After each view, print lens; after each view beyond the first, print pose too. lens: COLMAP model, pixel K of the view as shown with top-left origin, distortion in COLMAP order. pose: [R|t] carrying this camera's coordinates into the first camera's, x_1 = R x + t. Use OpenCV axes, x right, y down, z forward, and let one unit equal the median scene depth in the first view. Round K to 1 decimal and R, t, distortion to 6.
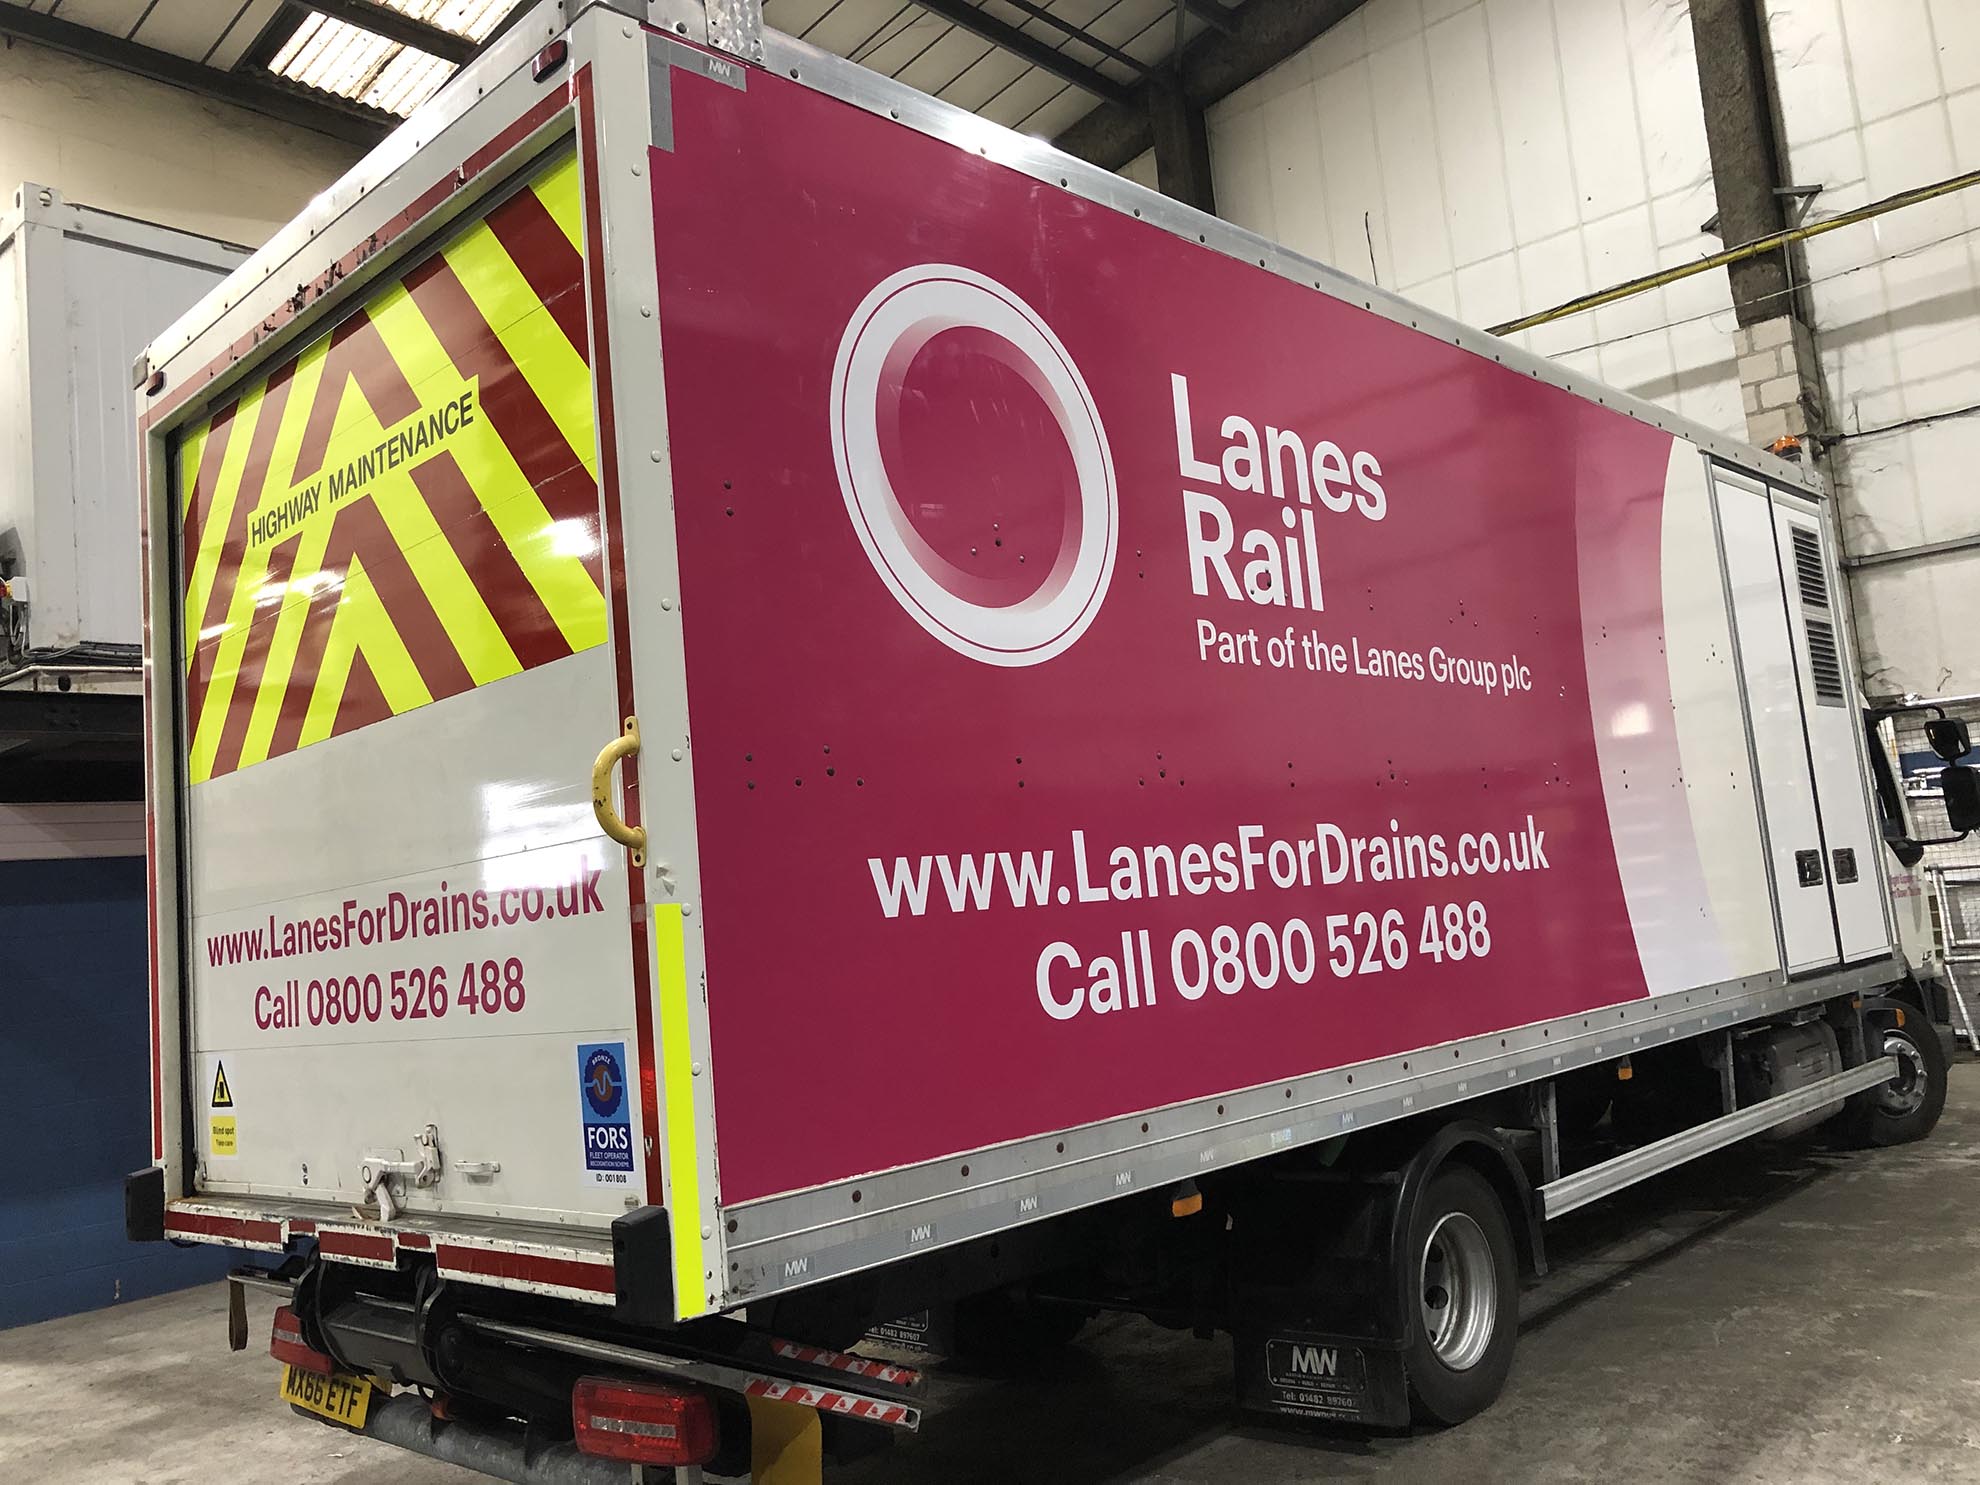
lens RADIAL K [[1610.8, 0, 988.6], [0, 1610.8, 738.3], [0, 0, 1]] dist [0.127576, -0.000596]
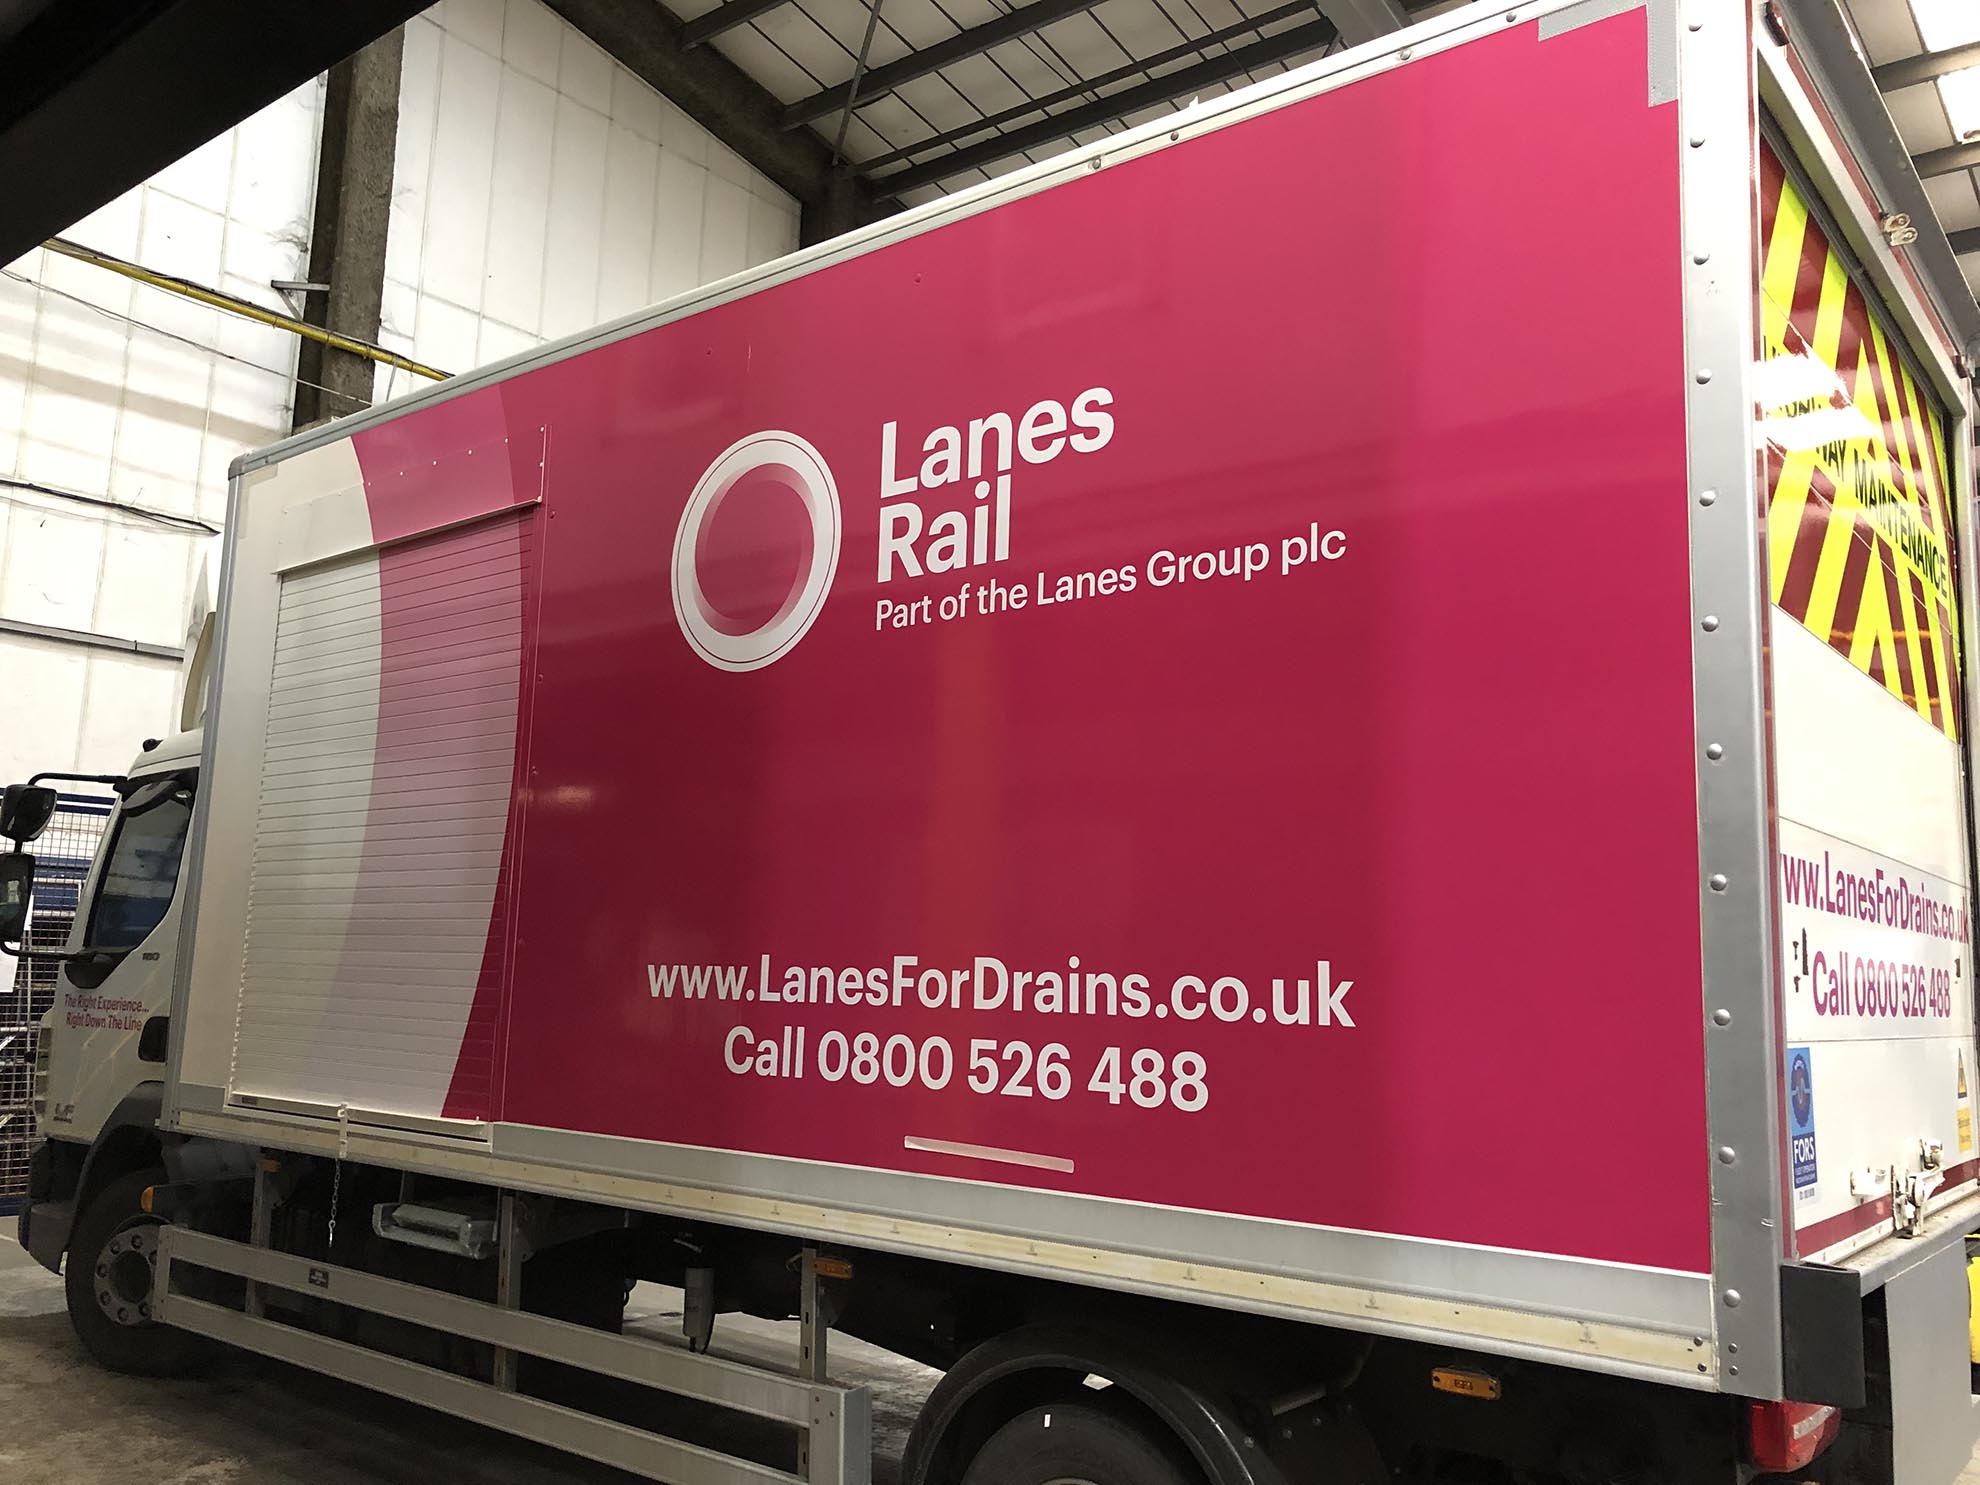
lens RADIAL K [[1610.8, 0, 985.8], [0, 1610.8, 740.5], [0, 0, 1]] dist [0.127576, -0.000596]
pose [[0.079314, -0.064948, -0.994732, 1.423388], [0.074585, 0.995465, -0.059049, -0.033427], [0.994056, -0.069509, 0.083798, 0.966396]]
